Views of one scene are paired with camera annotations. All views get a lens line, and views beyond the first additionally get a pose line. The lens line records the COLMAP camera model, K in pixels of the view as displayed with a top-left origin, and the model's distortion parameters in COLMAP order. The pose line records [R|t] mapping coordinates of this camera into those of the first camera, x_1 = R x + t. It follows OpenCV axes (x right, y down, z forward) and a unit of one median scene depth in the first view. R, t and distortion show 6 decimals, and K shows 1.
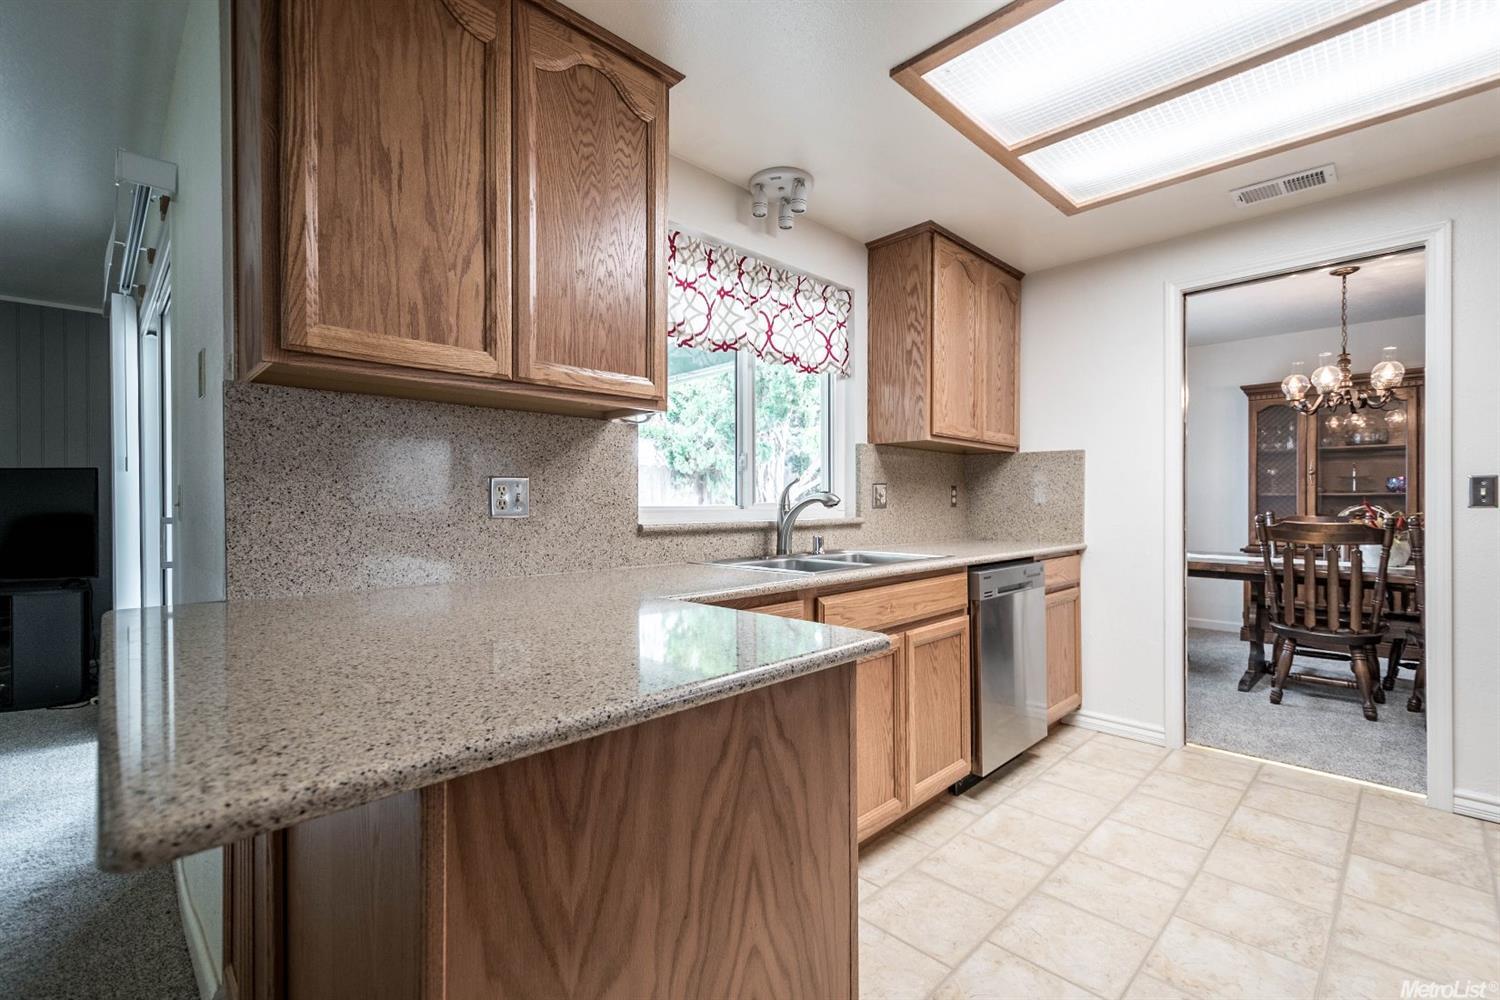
lens RADIAL K [[653.7, 0, 752.1], [0, 653.7, 505.7], [0, 0, 1]] dist [0.005840, -0.000198]
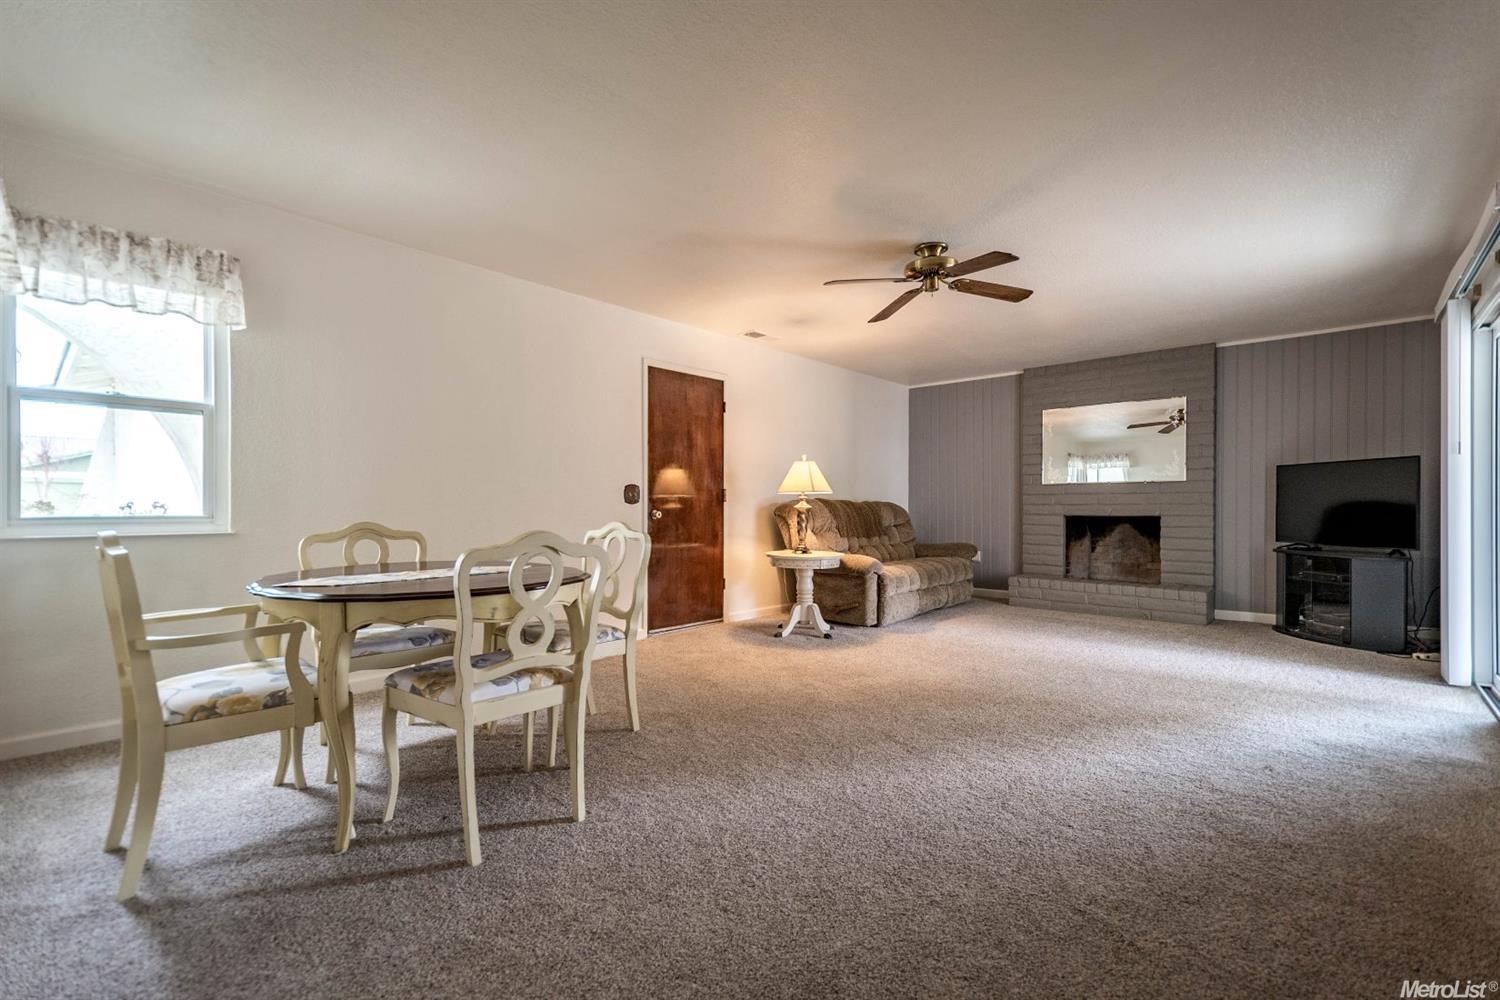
lens RADIAL K [[653.7, 0, 752.9], [0, 653.7, 507.8], [0, 0, 1]] dist [0.005840, -0.000198]
pose [[0.043068, 0.006598, -0.999050, 0.125734], [-0.000853, 0.999978, 0.006567, 0.032961], [0.999072, 0.000569, 0.043073, -0.258661]]
